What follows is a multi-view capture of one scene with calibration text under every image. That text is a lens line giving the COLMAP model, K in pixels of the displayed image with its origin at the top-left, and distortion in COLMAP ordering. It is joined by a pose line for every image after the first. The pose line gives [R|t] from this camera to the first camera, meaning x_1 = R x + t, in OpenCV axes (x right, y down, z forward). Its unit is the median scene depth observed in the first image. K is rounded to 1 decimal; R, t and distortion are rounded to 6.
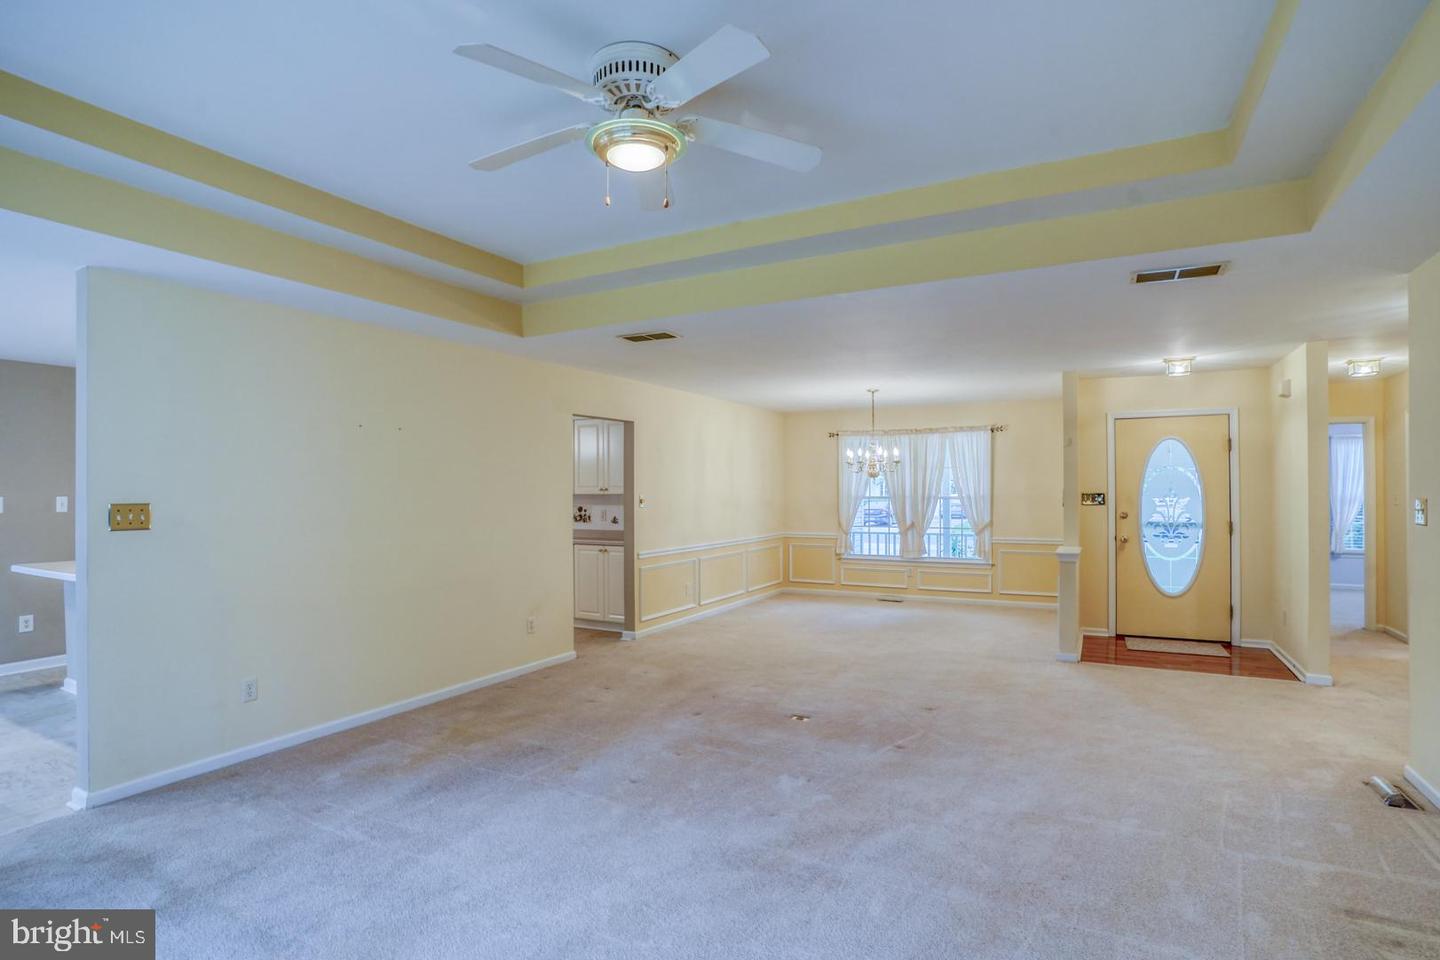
lens RADIAL K [[720.8, 0, 713.6], [0, 720.8, 475.5], [0, 0, 1]] dist [-0.079387, 0.042278]
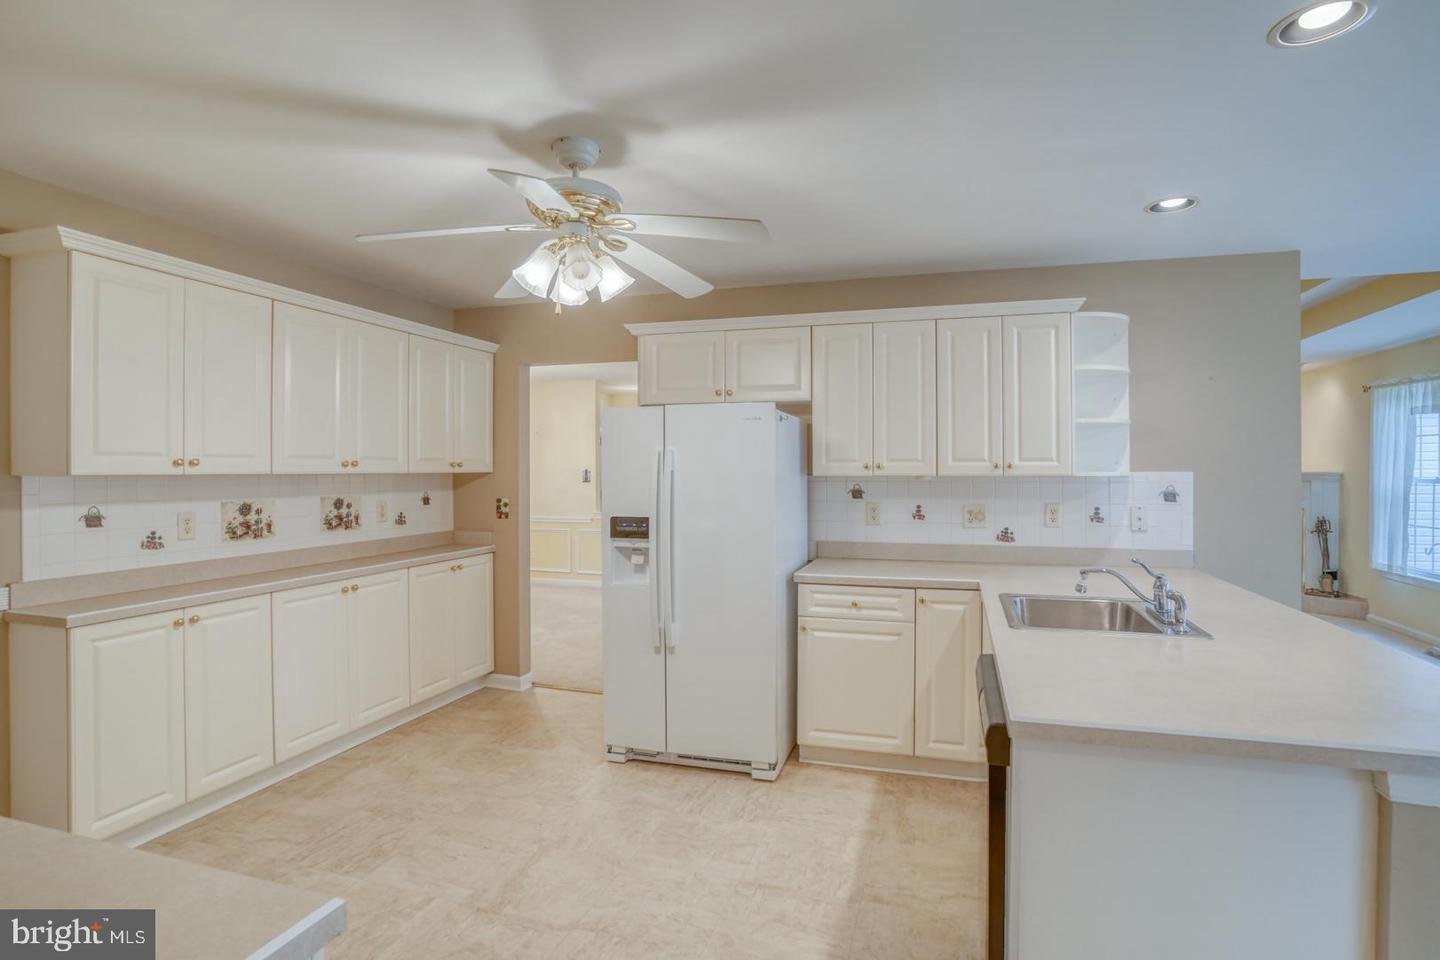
lens RADIAL K [[727.8, 0, 724.4], [0, 727.8, 472.8], [0, 0, 1]] dist [-0.084449, 0.041899]
pose [[-0.198984, 0.000223, 0.980003, -0.647815], [-0.018229, 0.999826, -0.003929, 0.020660], [-0.979833, -0.018646, -0.198945, 0.756507]]
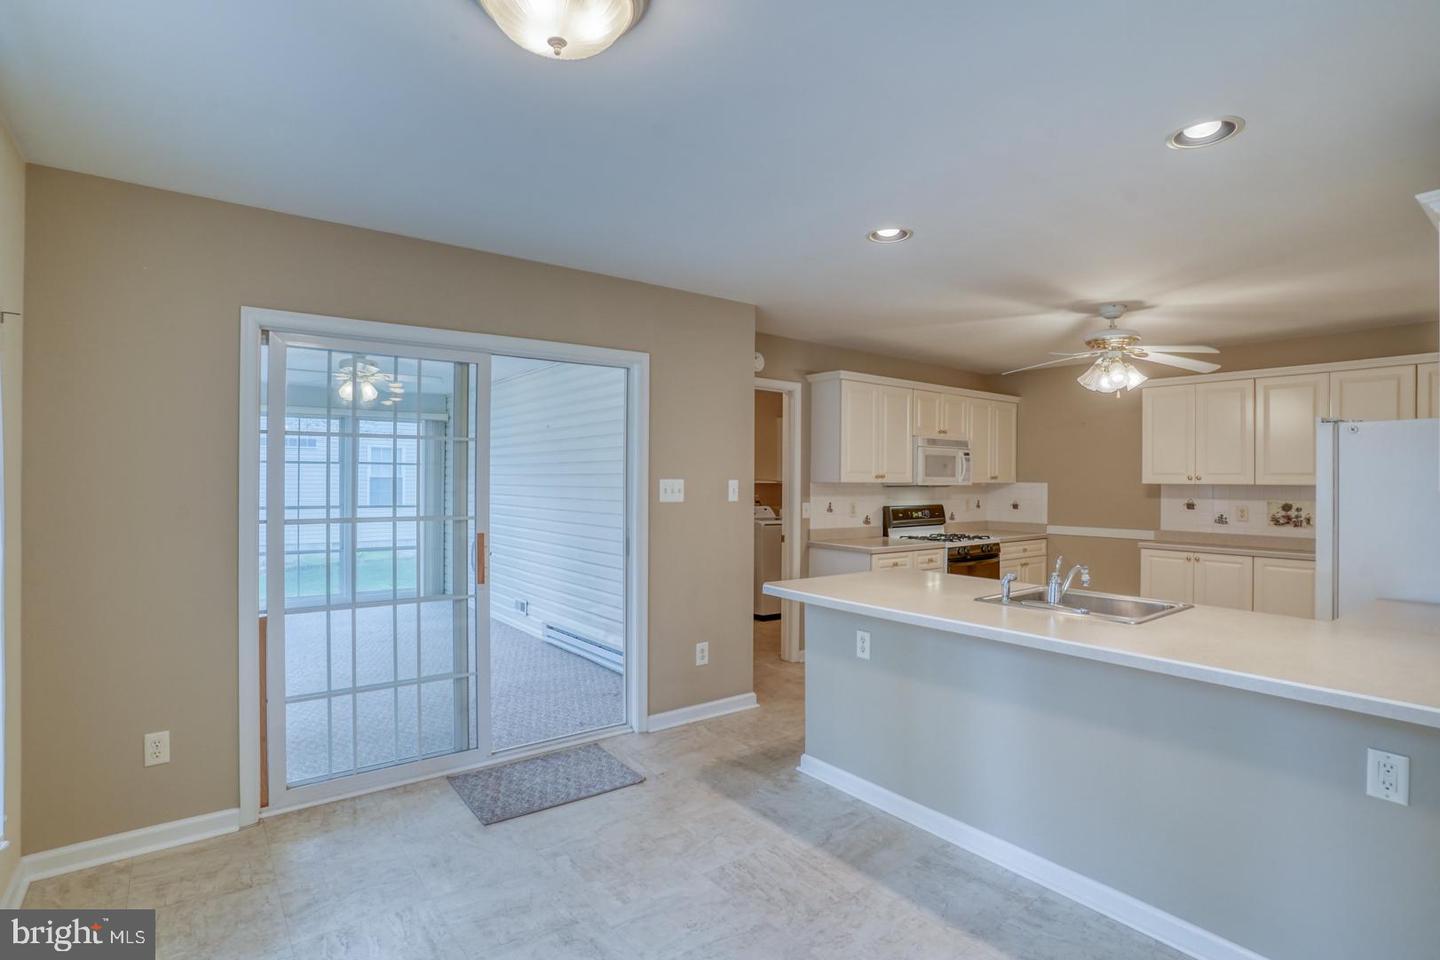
lens RADIAL K [[720.8, 0, 713.6], [0, 720.8, 475.5], [0, 0, 1]] dist [-0.079387, 0.042278]
pose [[0.914330, 0.010208, -0.404841, -0.430535], [-0.003823, 0.999855, 0.016575, 0.008662], [0.404952, -0.013607, 0.914237, 0.202343]]
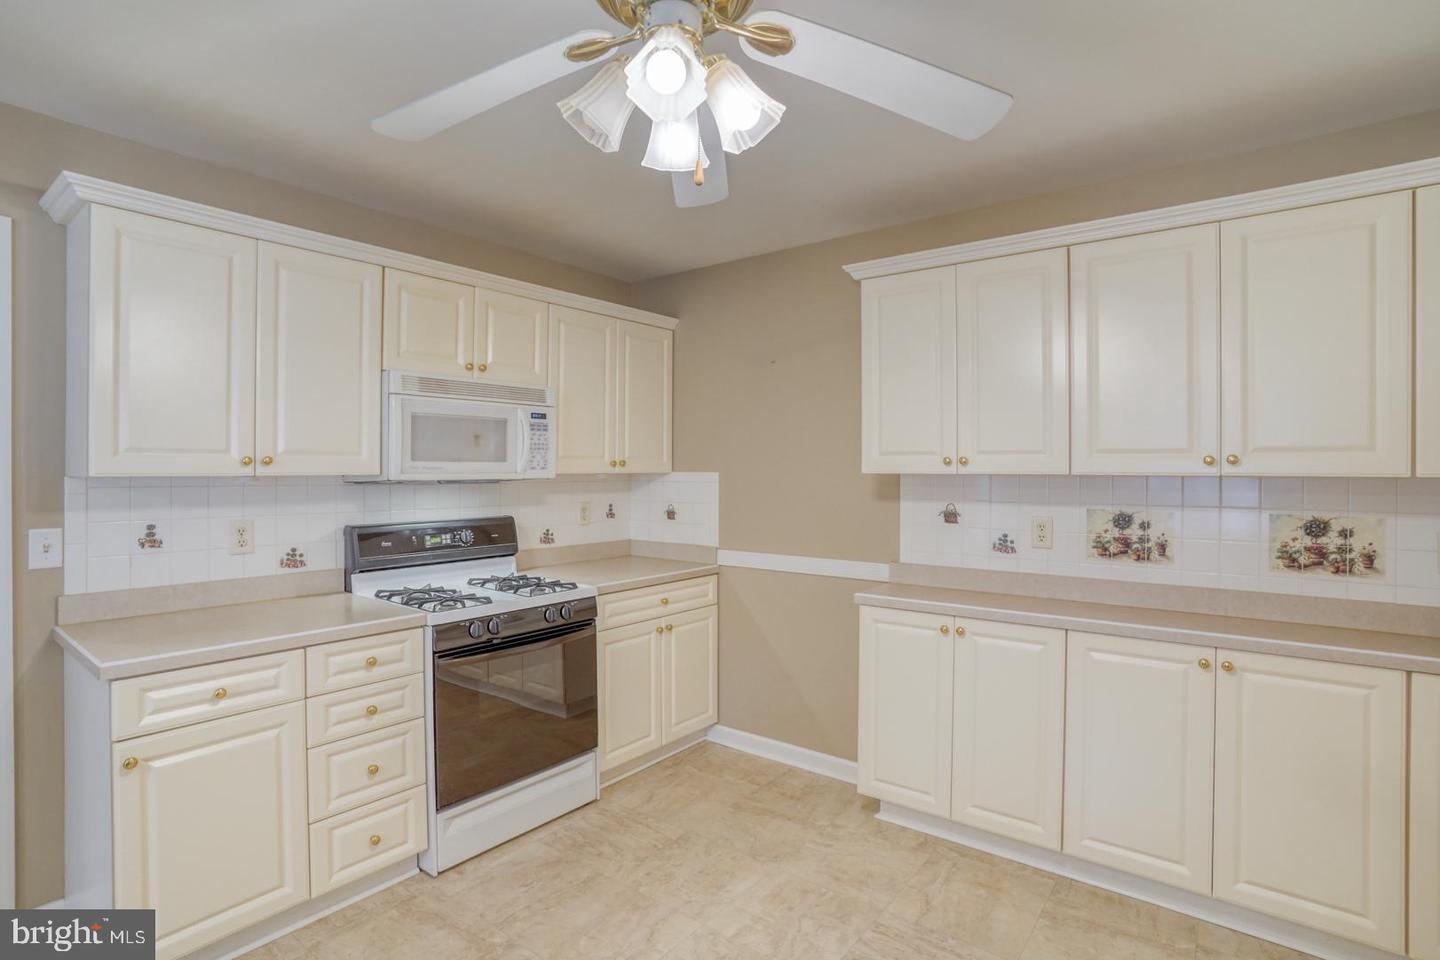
lens RADIAL K [[724.1, 0, 716.7], [0, 724.1, 468.5], [0, 0, 1]] dist [-0.079855, 0.041930]
pose [[0.987755, 0.007136, -0.155851, -0.346318], [-0.003679, 0.999741, 0.022454, 0.015936], [0.155971, -0.021606, 0.987525, 0.618723]]
